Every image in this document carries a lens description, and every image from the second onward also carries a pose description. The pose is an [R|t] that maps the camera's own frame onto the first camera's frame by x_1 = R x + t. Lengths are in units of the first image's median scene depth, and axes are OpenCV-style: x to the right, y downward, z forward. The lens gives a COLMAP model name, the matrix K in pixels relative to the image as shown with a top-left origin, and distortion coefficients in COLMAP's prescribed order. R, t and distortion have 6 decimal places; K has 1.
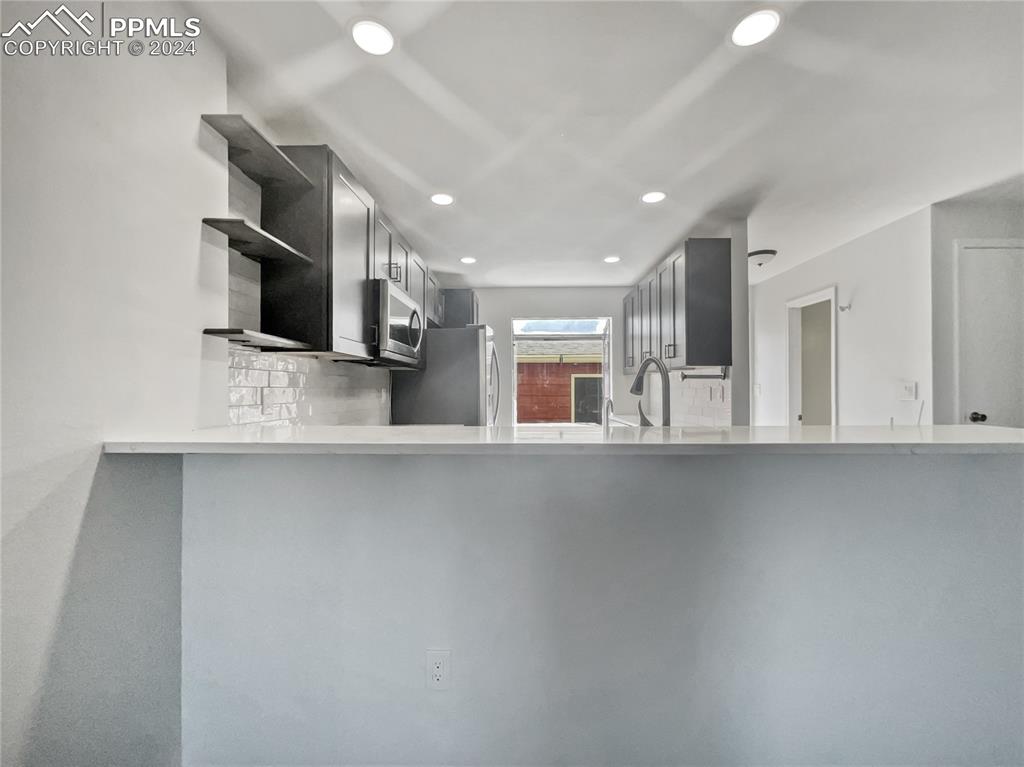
lens RADIAL K [[444.8, 0, 509.1], [0, 444.8, 386.8], [0, 0, 1]] dist [-0.000216, -0.000020]
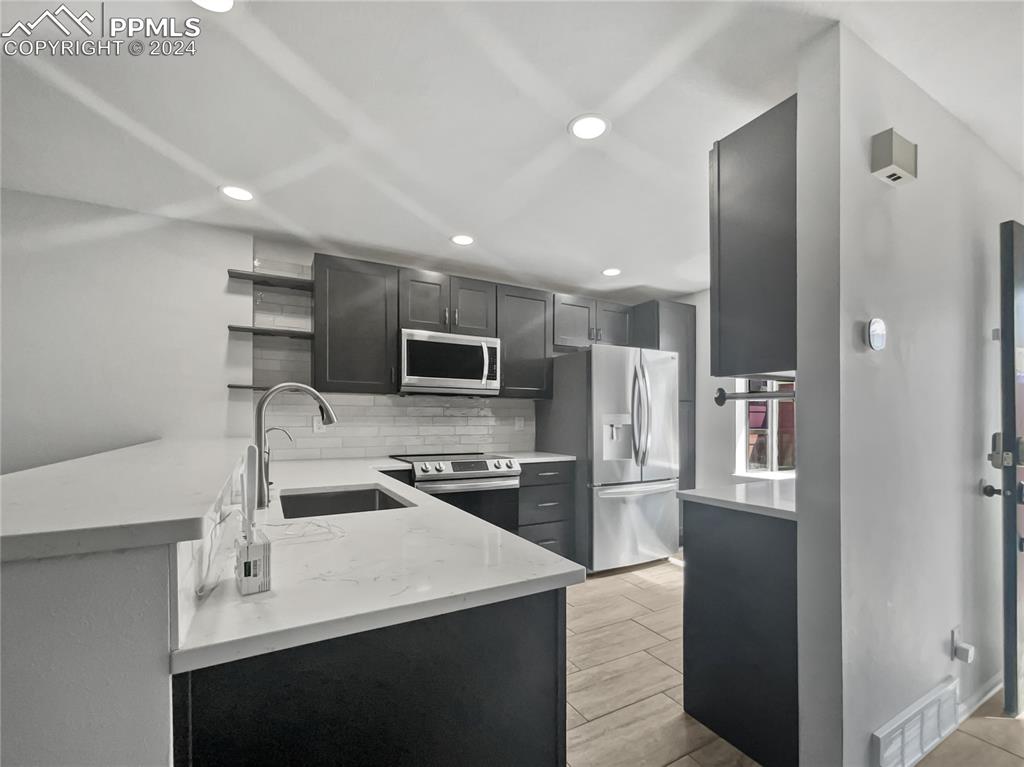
lens RADIAL K [[449.2, 0, 508.5], [0, 449.2, 416.7], [0, 0, 1]] dist [-0.002659, -0.000245]
pose [[0.515748, 0.001627, -0.856739, 0.989654], [0.001349, 0.999995, 0.002711, -0.000993], [0.856739, -0.002554, 0.515744, 0.632192]]
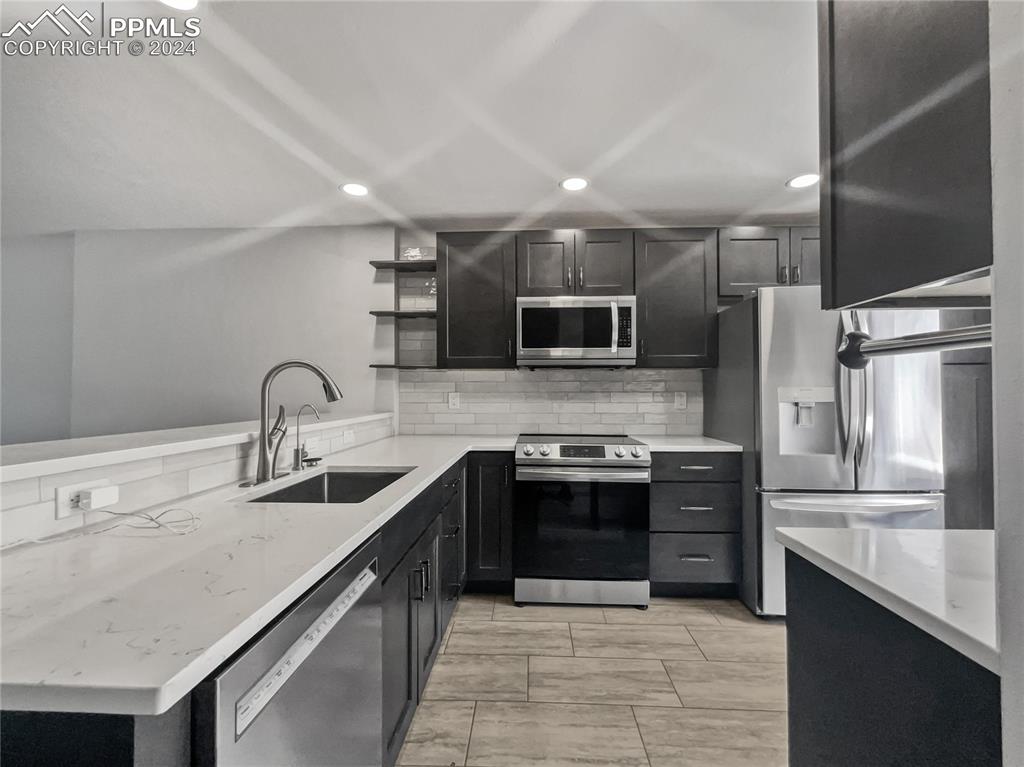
lens RADIAL K [[444.8, 0, 509.1], [0, 444.8, 386.8], [0, 0, 1]] dist [-0.000216, -0.000020]
pose [[0.001324, -0.010845, -0.999940, 0.900135], [0.009779, 0.999894, -0.010831, -0.000921], [0.999951, -0.009764, 0.001430, 1.003618]]
